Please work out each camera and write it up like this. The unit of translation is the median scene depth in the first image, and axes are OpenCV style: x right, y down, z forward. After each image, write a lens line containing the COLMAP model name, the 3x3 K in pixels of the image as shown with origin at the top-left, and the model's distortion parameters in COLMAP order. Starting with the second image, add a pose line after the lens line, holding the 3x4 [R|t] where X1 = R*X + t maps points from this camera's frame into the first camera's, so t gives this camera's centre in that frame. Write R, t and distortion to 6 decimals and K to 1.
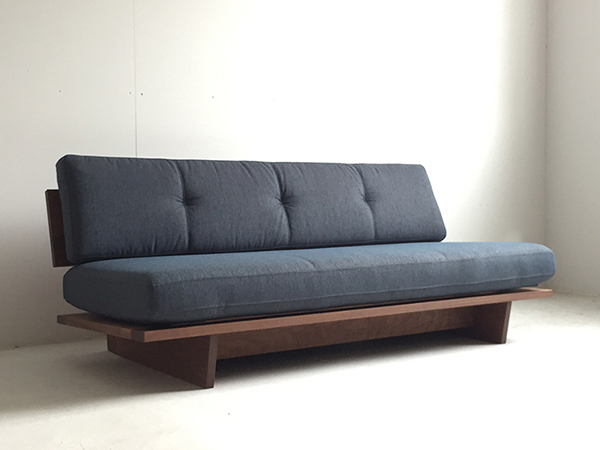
lens RADIAL K [[677.1, 0, 300.0], [0, 677.1, 225.0], [0, 0, 1]] dist [-0.143824, 0.000771]
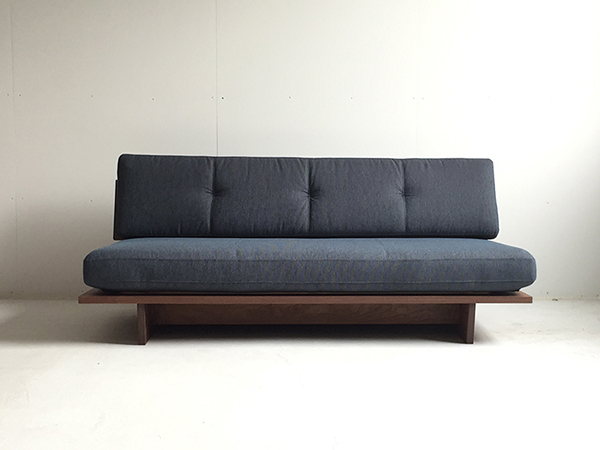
lens RADIAL K [[677.1, 0, 300.0], [0, 677.1, 225.0], [0, 0, 1]] dist [-0.143824, 0.000771]
pose [[0.904742, 0.054663, -0.422438, 0.474425], [-0.037017, 0.998070, 0.049869, -0.042979], [0.424348, -0.029482, 0.905019, -0.022327]]
